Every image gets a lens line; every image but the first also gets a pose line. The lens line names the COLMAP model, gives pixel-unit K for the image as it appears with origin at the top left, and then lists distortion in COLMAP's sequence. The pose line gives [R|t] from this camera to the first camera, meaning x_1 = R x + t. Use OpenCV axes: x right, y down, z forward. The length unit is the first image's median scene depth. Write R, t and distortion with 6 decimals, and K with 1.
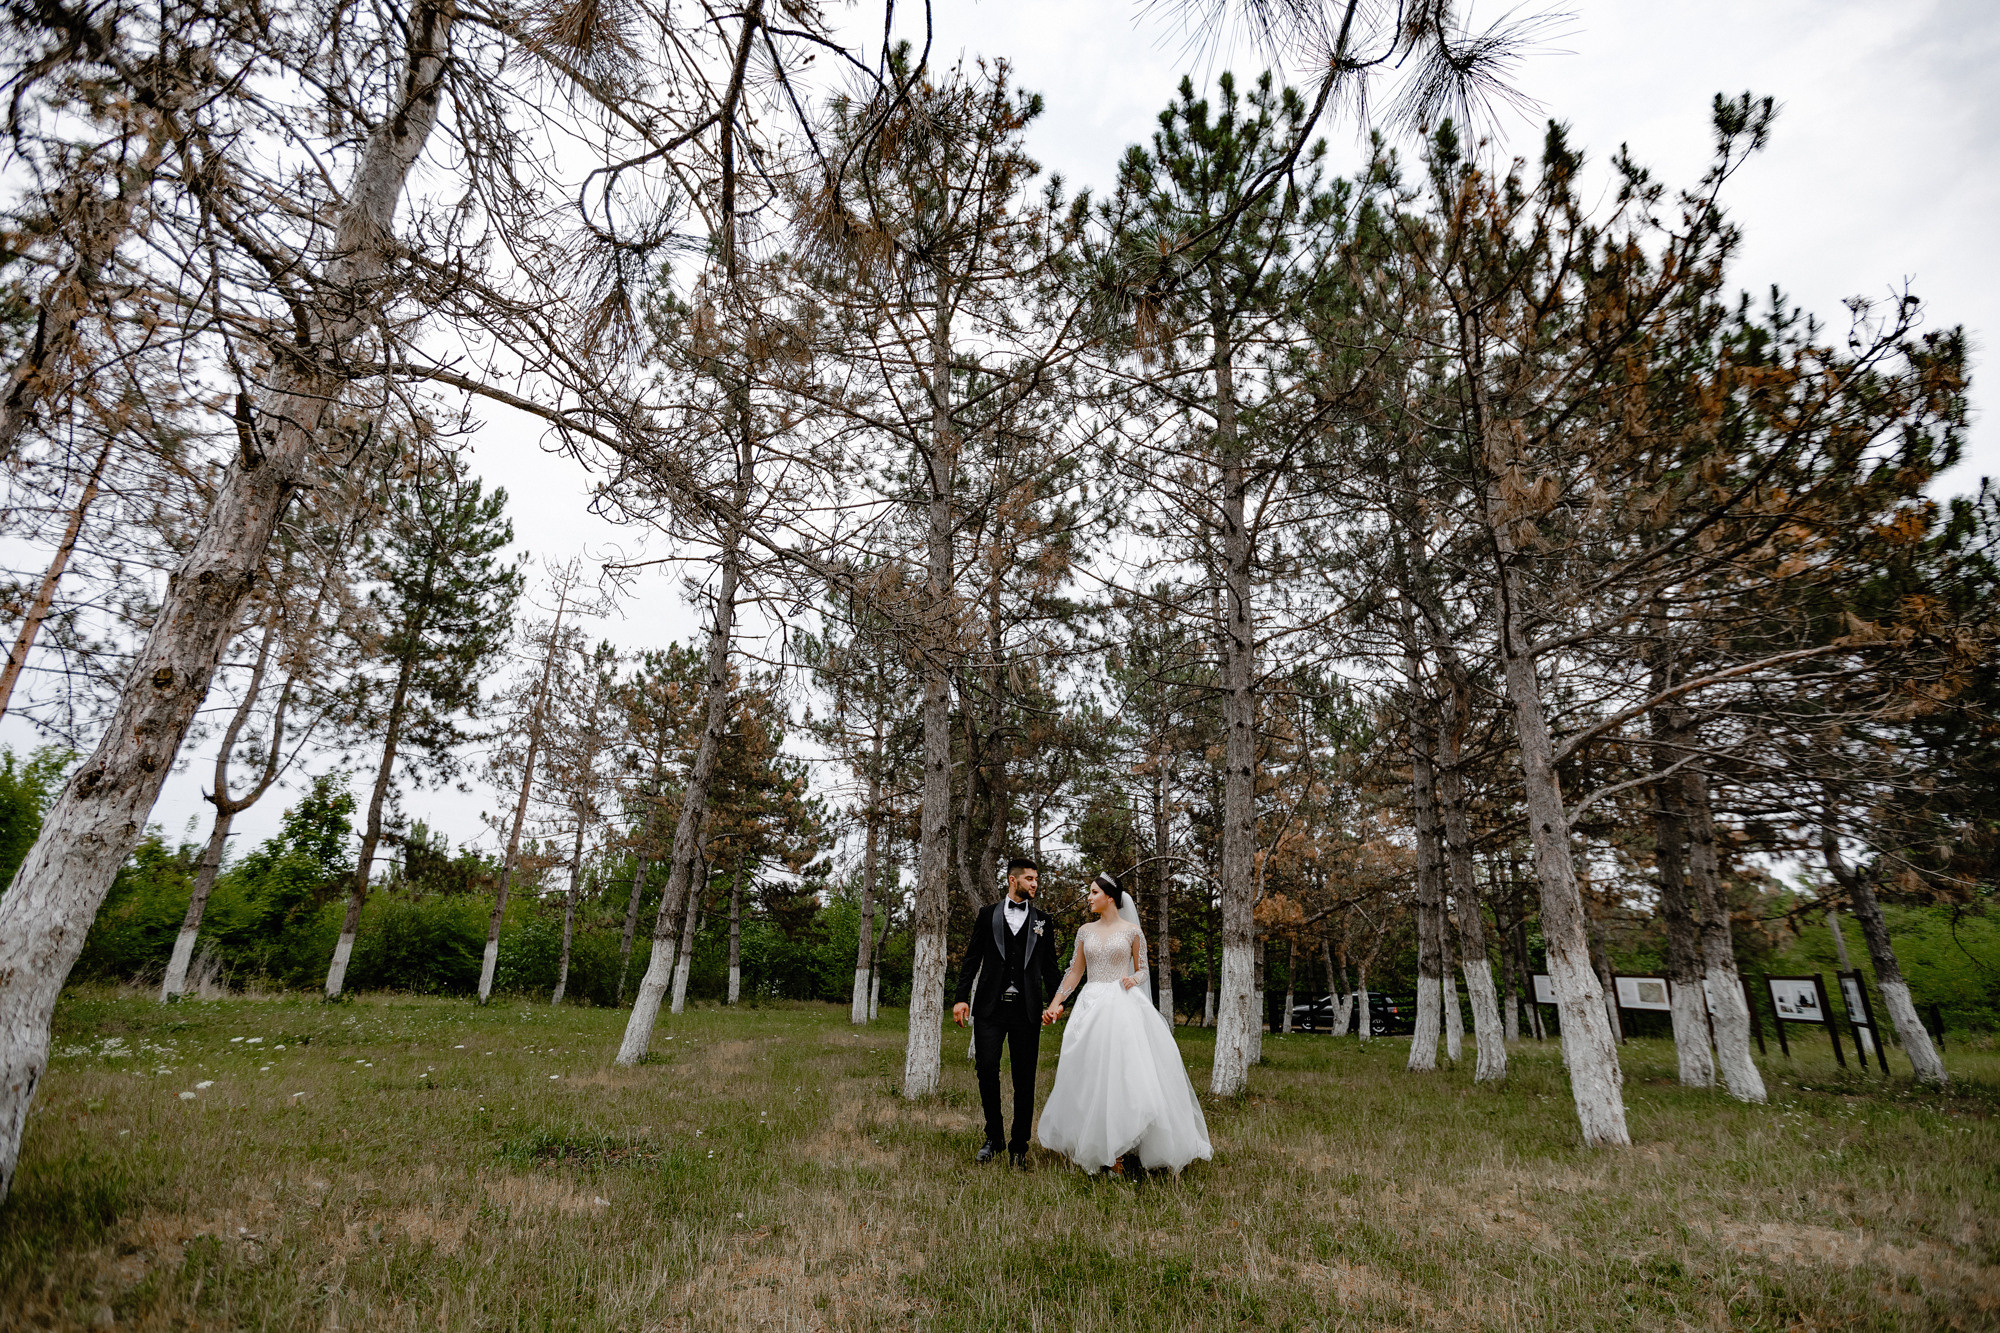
lens RADIAL K [[901.8, 0, 1000.0], [0, 901.8, 666.5], [0, 0, 1]] dist [-0.011004, 0.000494]
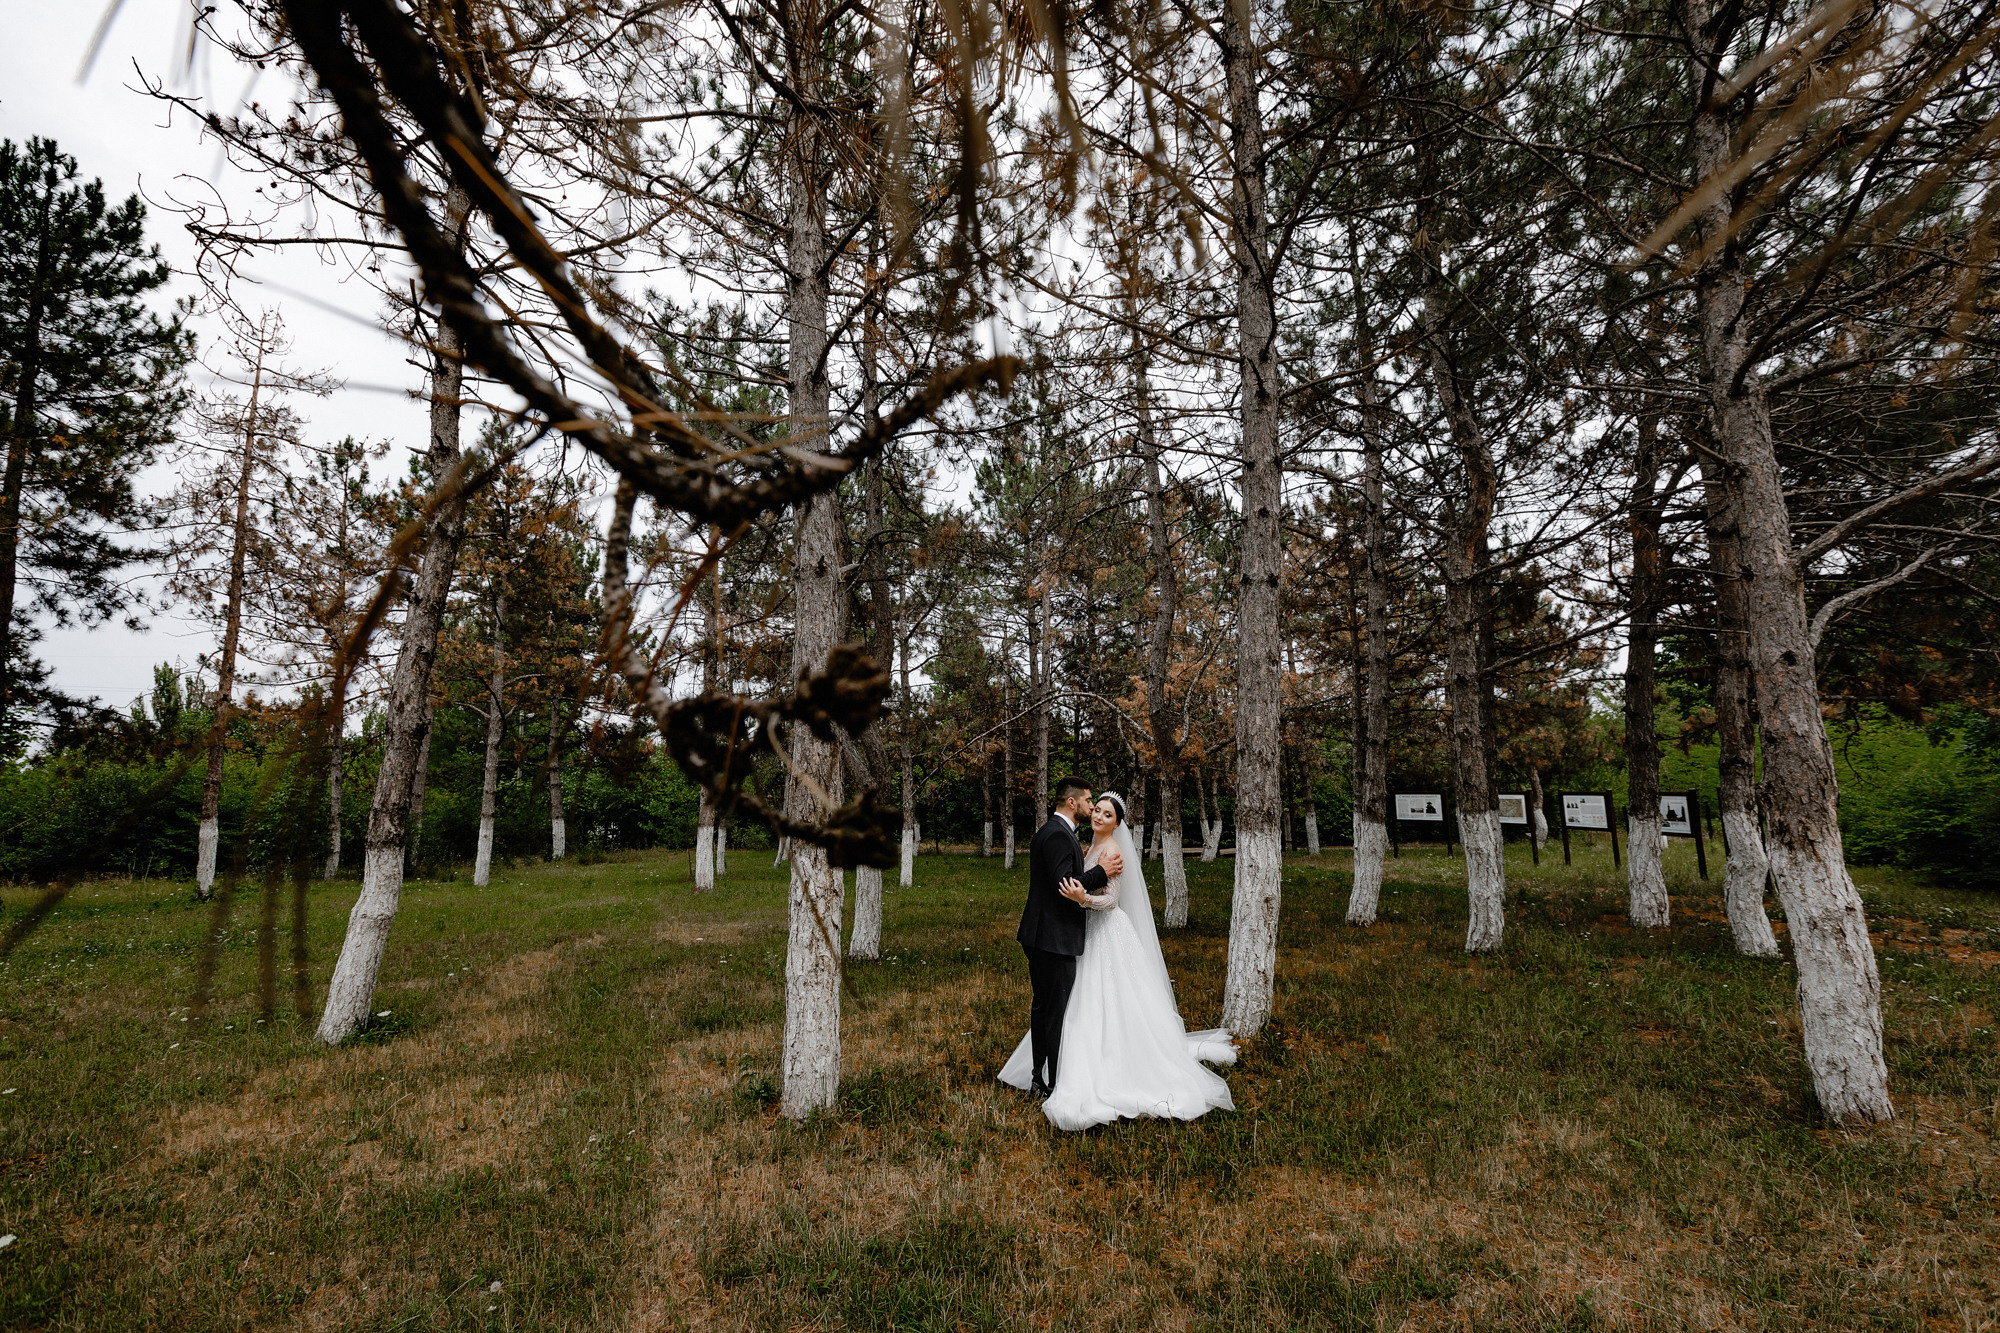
lens RADIAL K [[901.8, 0, 1000.0], [0, 901.8, 666.5], [0, 0, 1]] dist [-0.011004, 0.000494]
pose [[0.985010, -0.021707, 0.171126, -0.019364], [-0.010704, 0.982447, 0.186232, 0.022307], [-0.172165, -0.185273, 0.967488, 0.144954]]
